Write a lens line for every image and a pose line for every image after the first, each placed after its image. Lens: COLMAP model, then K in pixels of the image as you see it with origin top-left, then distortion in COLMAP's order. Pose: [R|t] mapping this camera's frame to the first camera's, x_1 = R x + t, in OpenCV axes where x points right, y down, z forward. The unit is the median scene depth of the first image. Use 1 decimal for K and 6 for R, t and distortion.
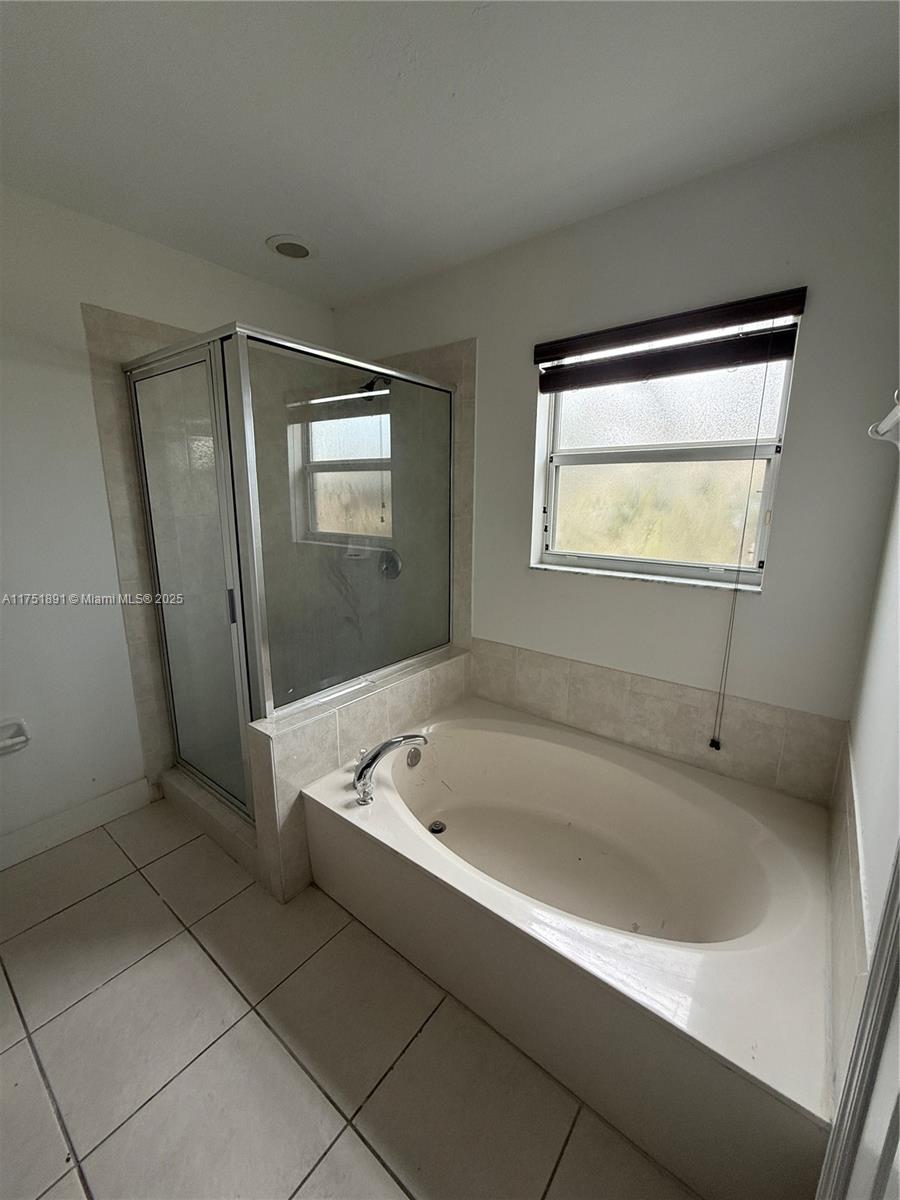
lens RADIAL K [[476.6, 0, 451.6], [0, 476.6, 595.5], [0, 0, 1]] dist [-0.003475, -0.000145]
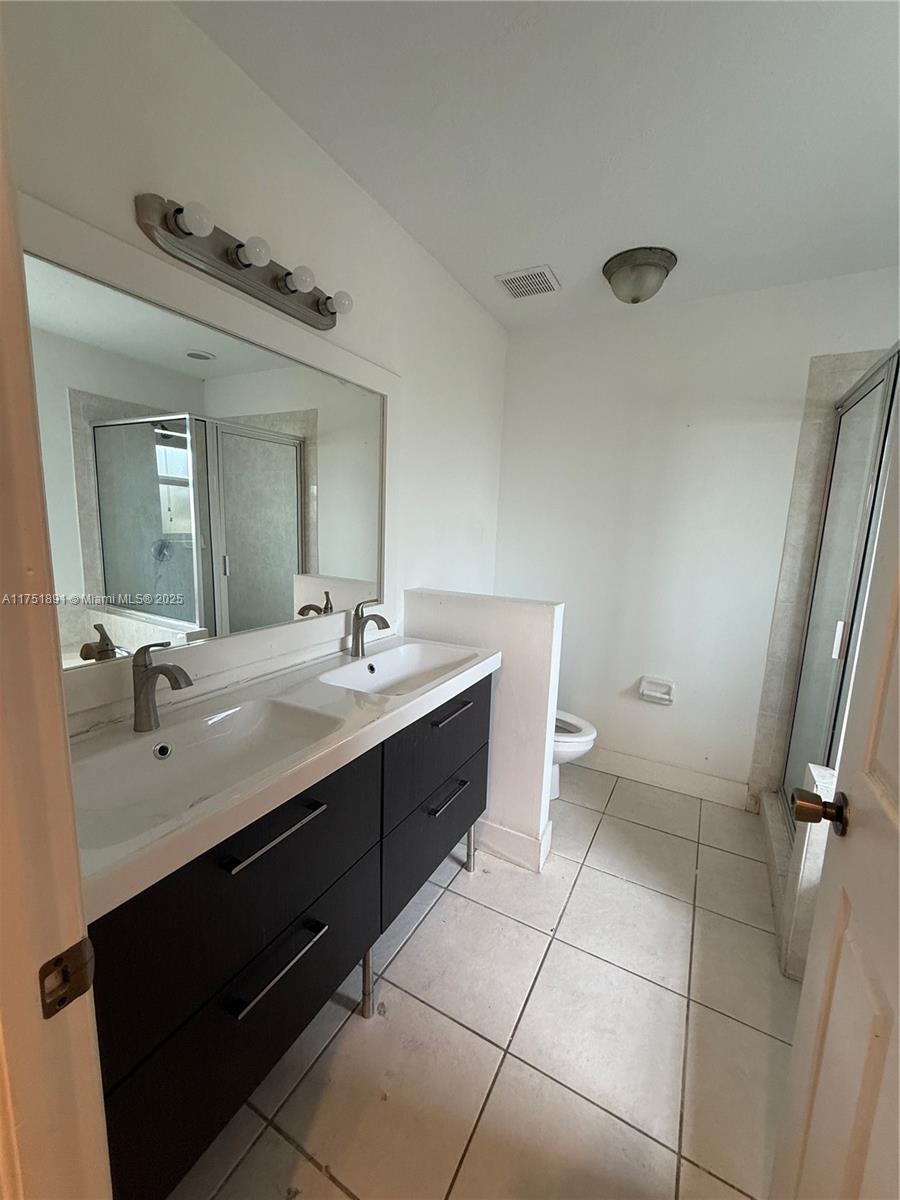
lens RADIAL K [[476.6, 0, 451.6], [0, 476.6, 597.6], [0, 0, 1]] dist [-0.003475, -0.000145]
pose [[0.154104, 0.150516, -0.976523, 0.273267], [-0.241146, 0.964171, 0.110557, 0.021858], [0.958176, 0.218447, 0.184879, 0.082857]]
